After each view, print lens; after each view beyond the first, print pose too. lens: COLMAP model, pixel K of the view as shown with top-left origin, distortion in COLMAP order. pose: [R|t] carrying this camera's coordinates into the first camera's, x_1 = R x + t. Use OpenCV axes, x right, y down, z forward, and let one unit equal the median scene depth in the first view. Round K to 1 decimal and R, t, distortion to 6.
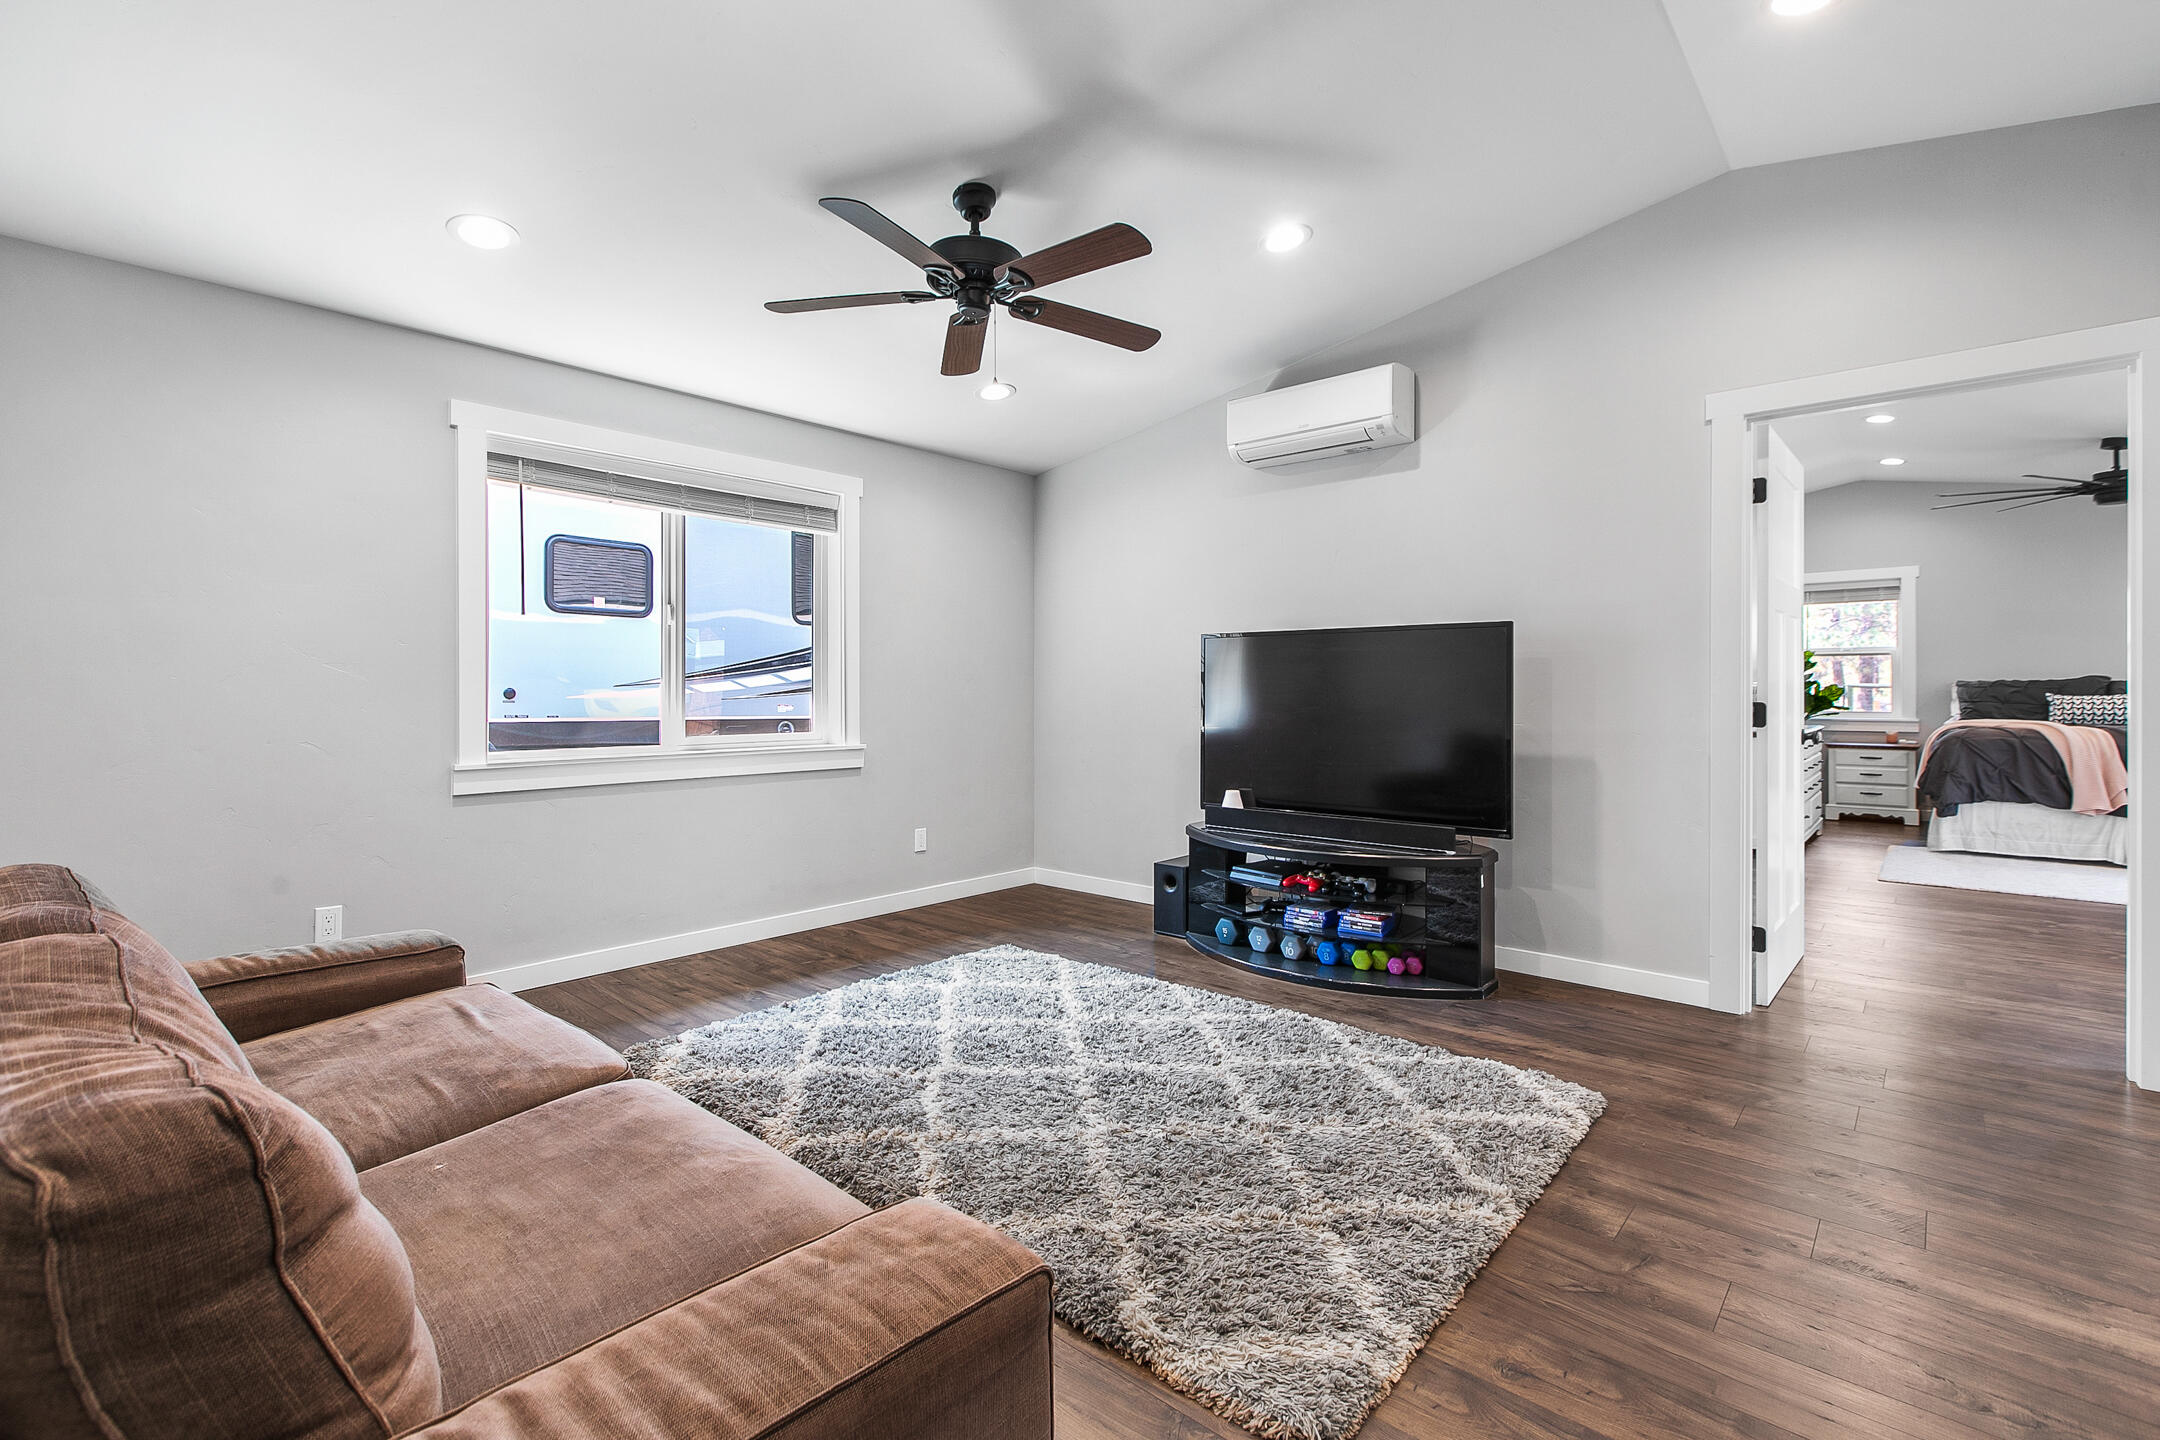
lens RADIAL K [[985.3, 0, 1085.7], [0, 985.3, 707.0], [0, 0, 1]] dist [0.012417, -0.001207]
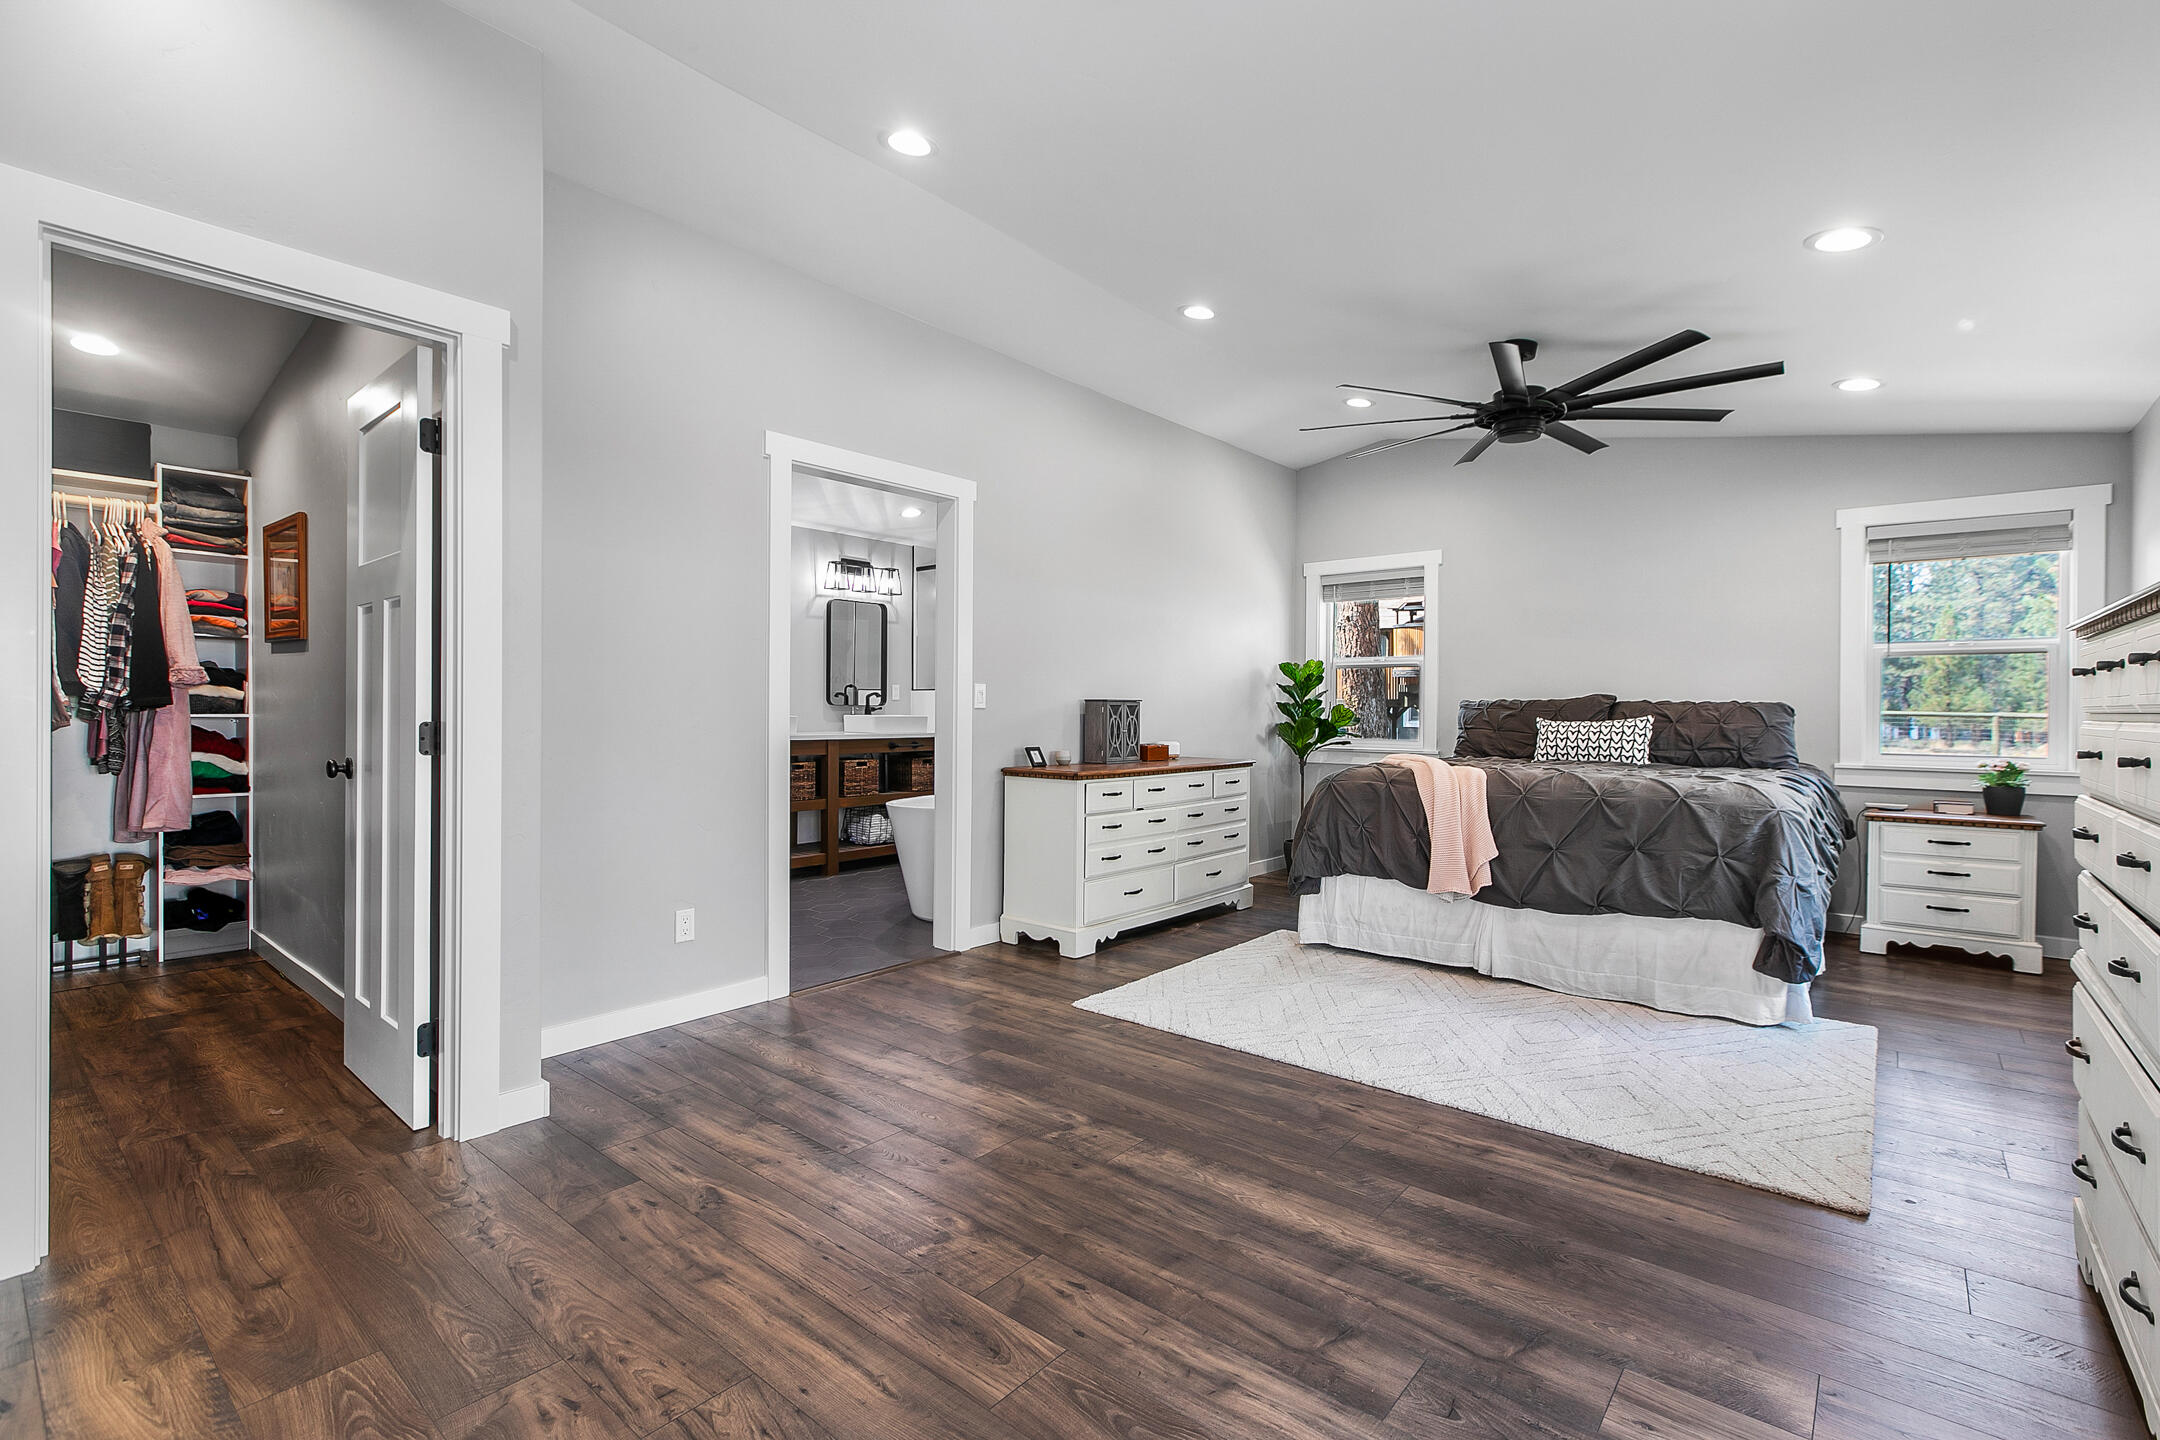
lens RADIAL K [[985.3, 0, 1059.8], [0, 985.3, 687.3], [0, 0, 1]] dist [0.012417, -0.001207]
pose [[0.999910, 0.005382, -0.012259, 0.641375], [-0.005907, 0.999048, -0.043234, -0.002929], [0.012014, 0.043302, 0.998990, 0.279225]]
